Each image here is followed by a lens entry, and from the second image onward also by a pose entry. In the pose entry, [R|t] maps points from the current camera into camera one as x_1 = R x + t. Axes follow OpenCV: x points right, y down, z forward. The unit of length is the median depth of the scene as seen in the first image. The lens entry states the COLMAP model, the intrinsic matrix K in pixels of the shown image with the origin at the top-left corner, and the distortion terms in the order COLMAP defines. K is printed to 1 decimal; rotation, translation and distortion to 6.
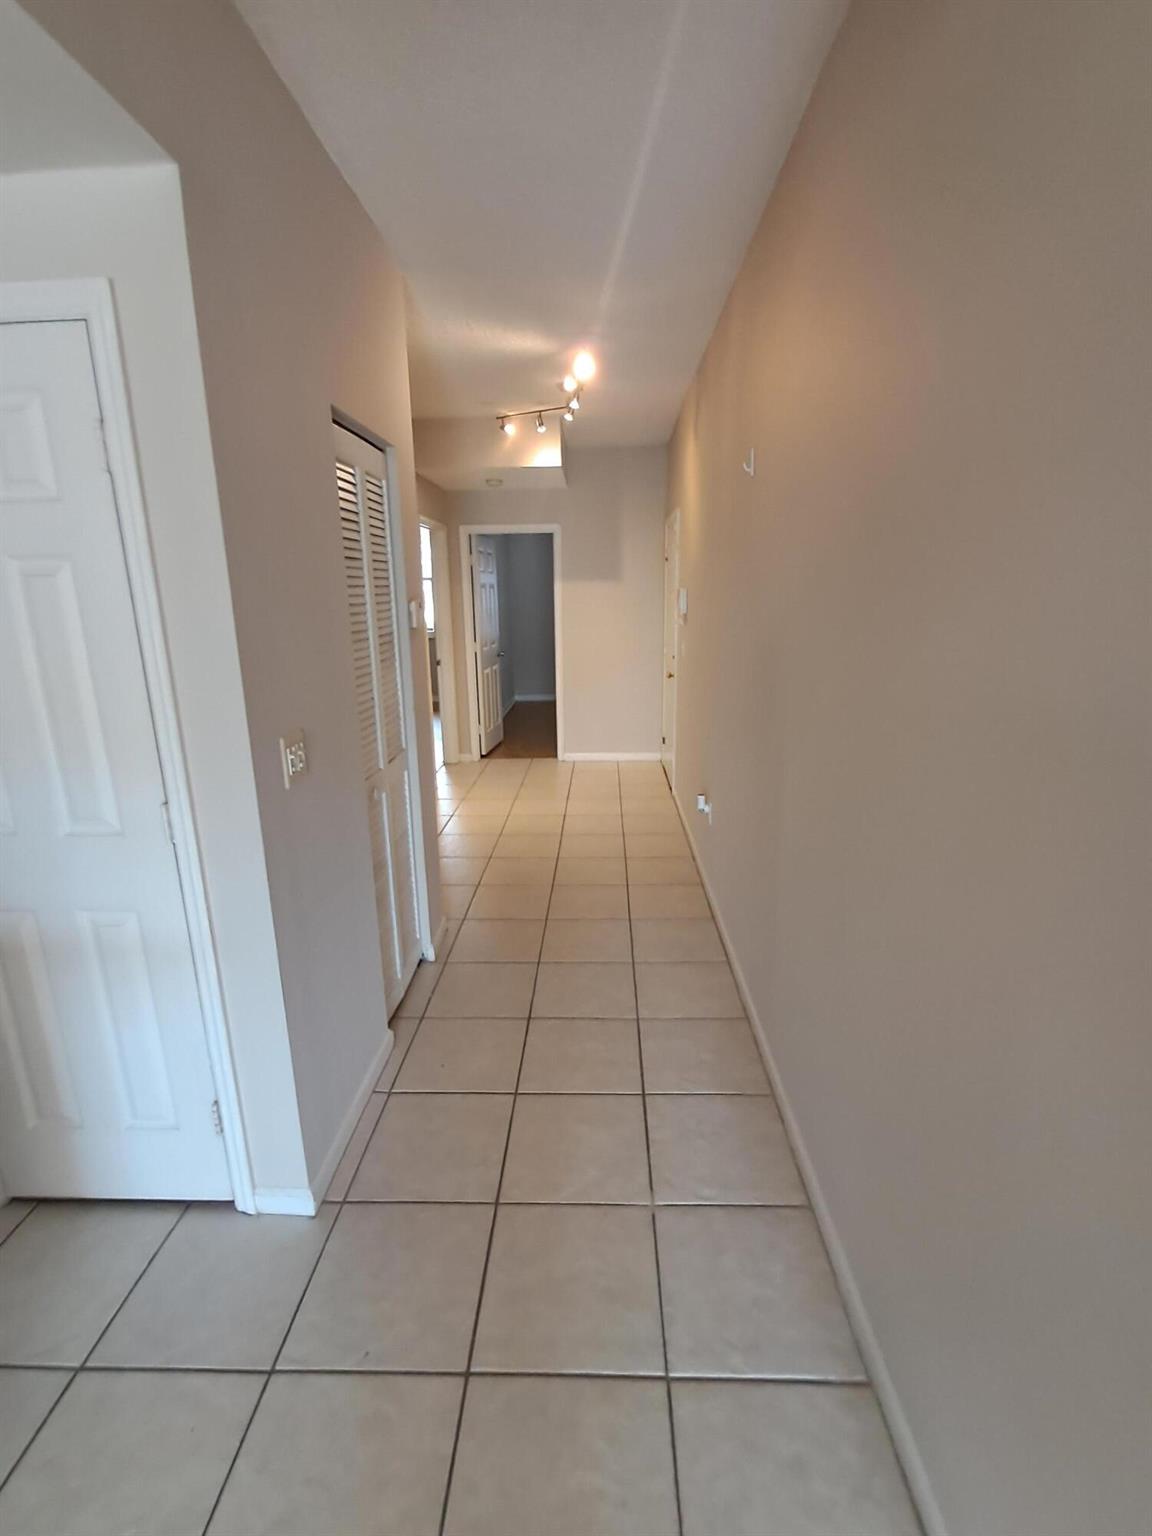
lens RADIAL K [[696.5, 0, 574.9], [0, 696.5, 763.8], [0, 0, 1]] dist [0.000277, -0.000379]
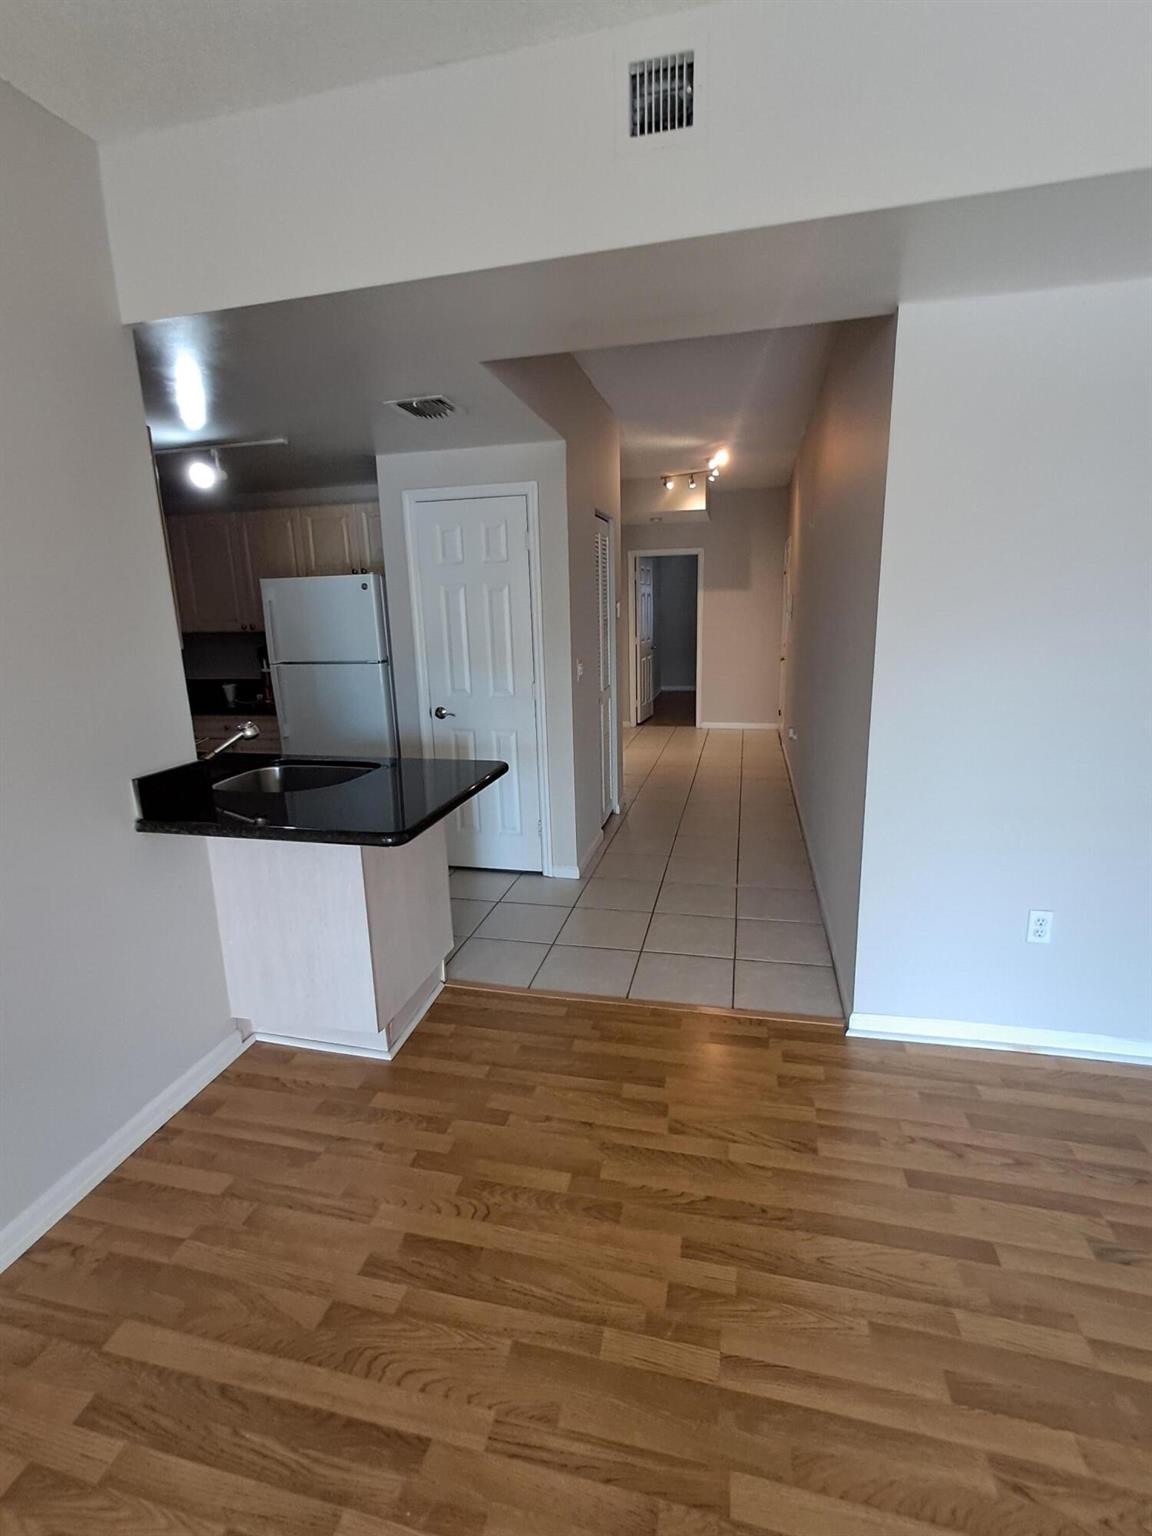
lens RADIAL K [[696.5, 0, 574.0], [0, 696.5, 766.0], [0, 0, 1]] dist [0.000277, -0.000379]
pose [[0.980435, 0.032587, -0.194125, 0.009709], [-0.034905, 0.999354, -0.008532, 0.117744], [0.193721, 0.015141, 0.980940, -0.440995]]
